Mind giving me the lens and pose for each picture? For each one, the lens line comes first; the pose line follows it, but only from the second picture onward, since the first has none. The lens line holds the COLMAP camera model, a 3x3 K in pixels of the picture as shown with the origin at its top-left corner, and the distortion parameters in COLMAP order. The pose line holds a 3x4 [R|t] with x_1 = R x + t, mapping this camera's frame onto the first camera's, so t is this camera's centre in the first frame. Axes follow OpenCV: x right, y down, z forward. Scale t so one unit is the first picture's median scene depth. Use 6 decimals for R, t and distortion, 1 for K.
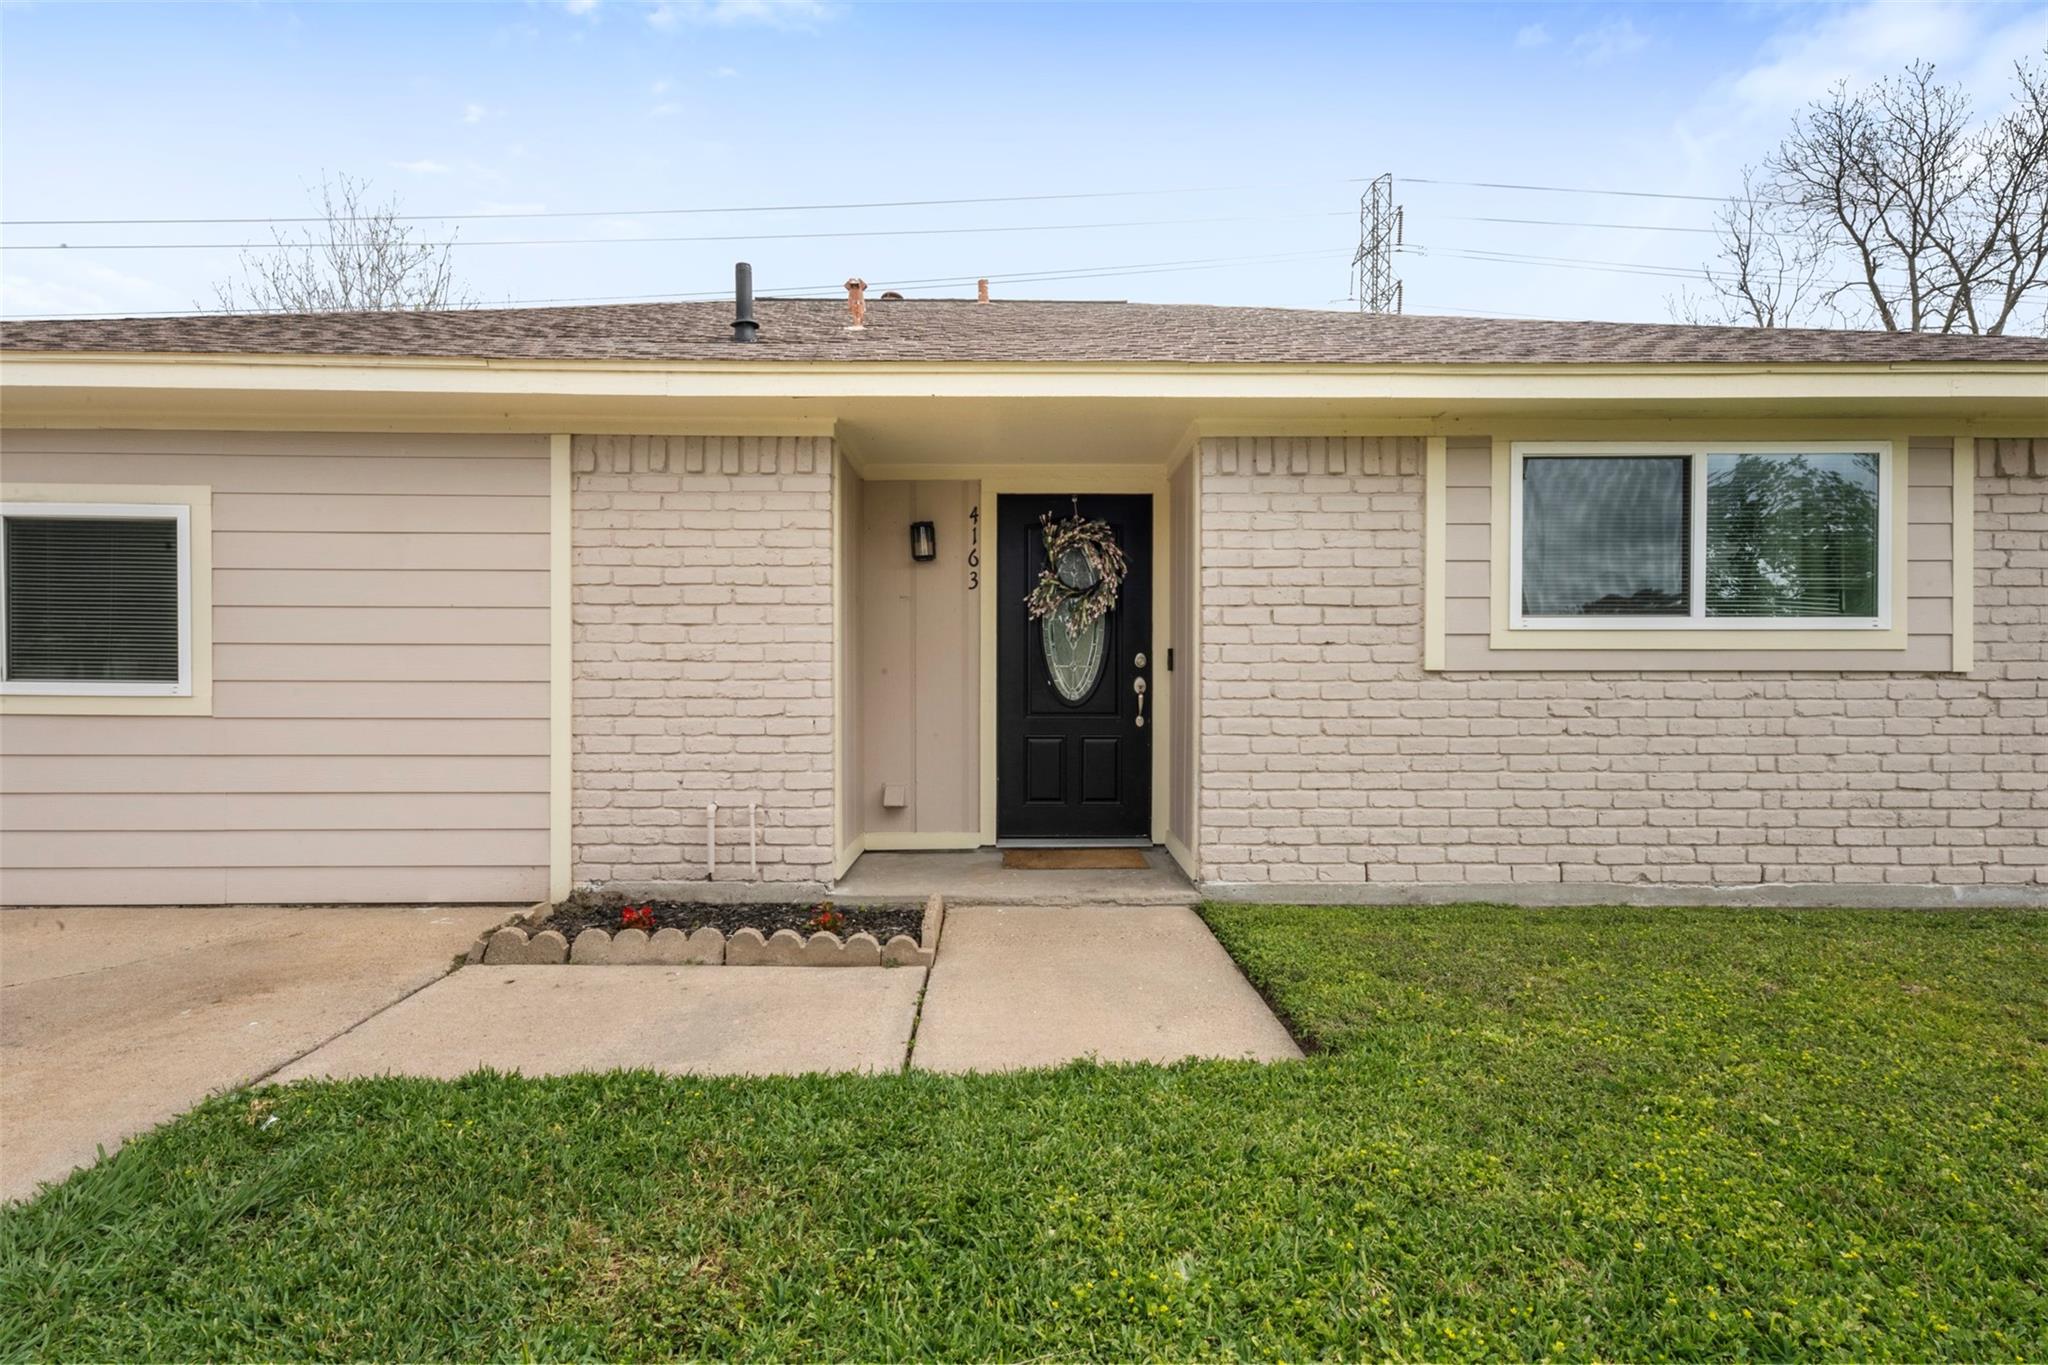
lens RADIAL K [[1040.5, 0, 1013.3], [0, 1040.5, 700.3], [0, 0, 1]] dist [0.017821, -0.000501]
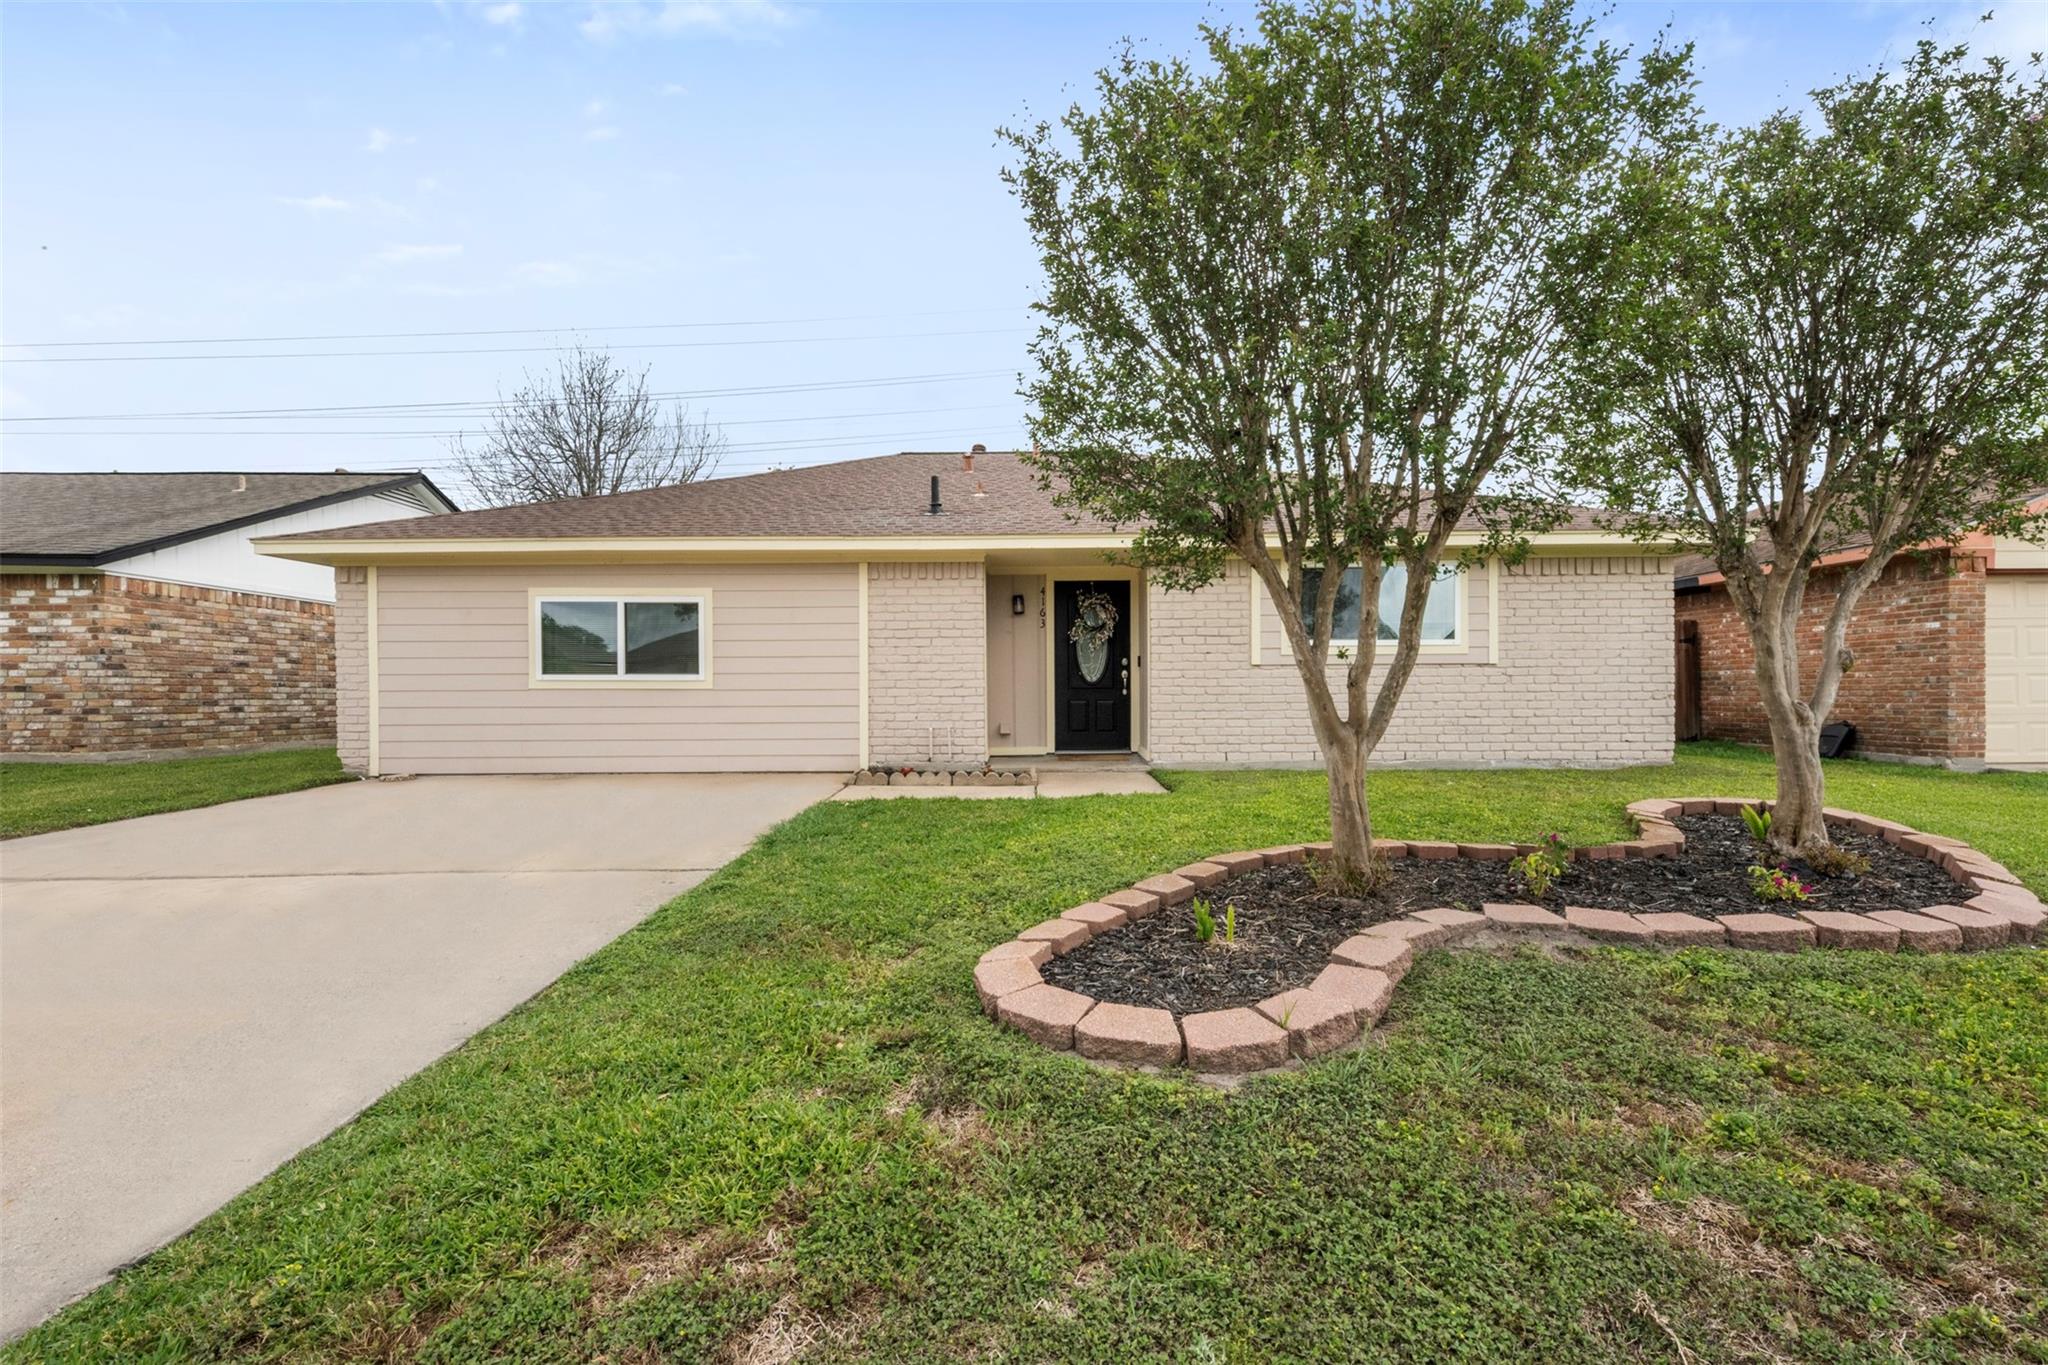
lens RADIAL K [[887.7, 0, 1018.8], [0, 887.7, 715.8], [0, 0, 1]] dist [0.010386, 0.000104]
pose [[0.999766, -0.006758, -0.020535, -0.060969], [0.007014, 0.999899, 0.012384, 0.052832], [0.020449, -0.012525, 0.999712, -0.893971]]
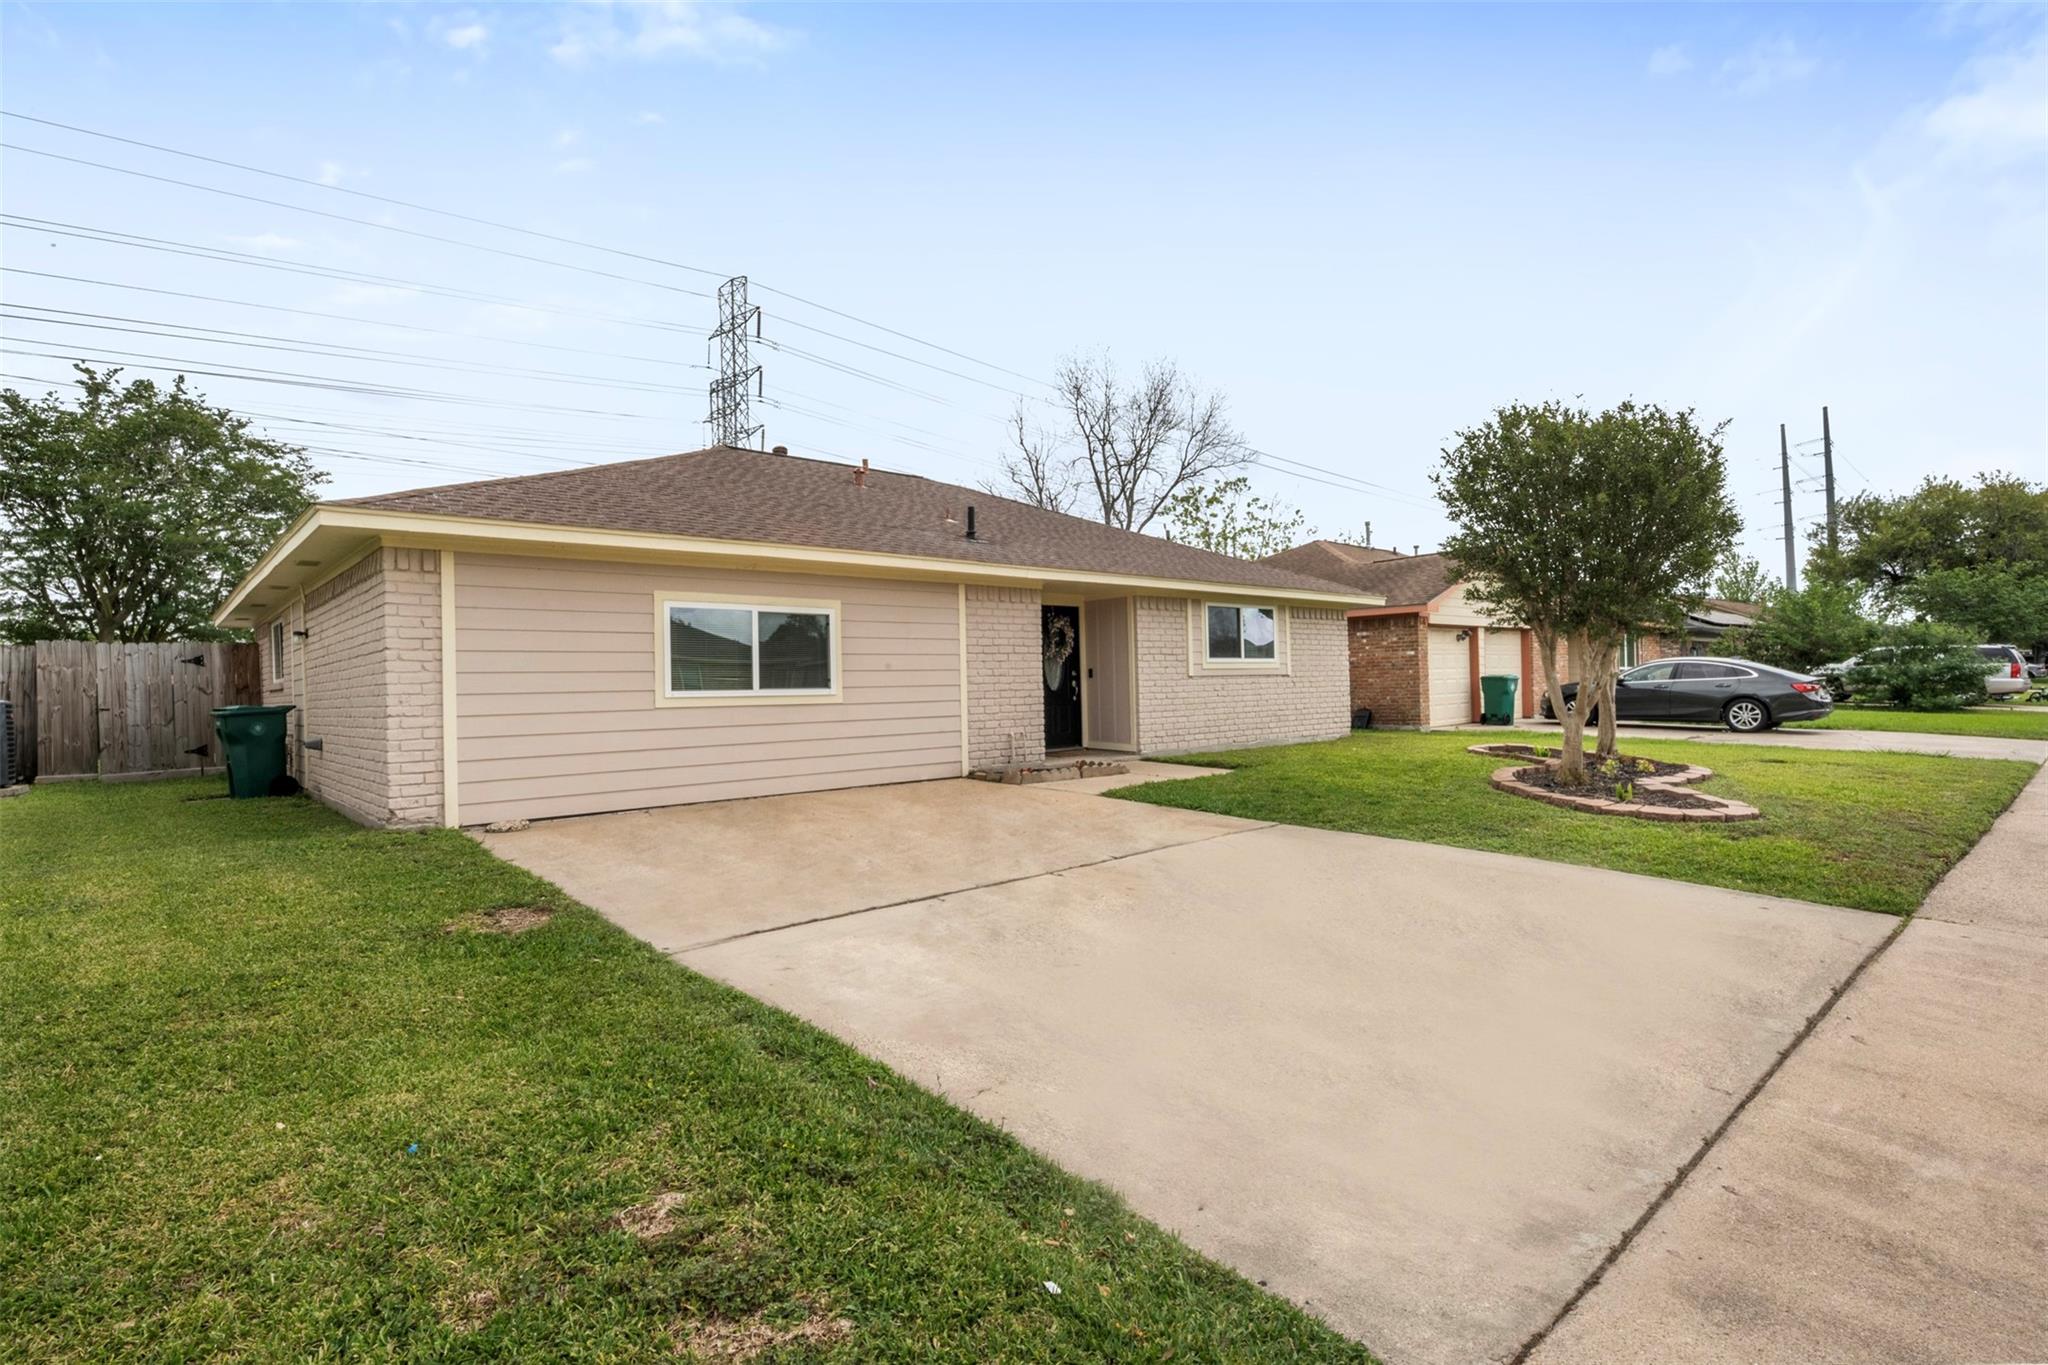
lens RADIAL K [[987.5, 0, 1024.0], [0, 987.5, 682.5], [0, 0, 1]] dist [0.001184, -0.000096]
pose [[0.750664, -0.016194, 0.660486, -1.829702], [0.033174, 0.999362, -0.013200, 0.011219], [-0.659851, 0.031820, 0.750722, -0.815381]]
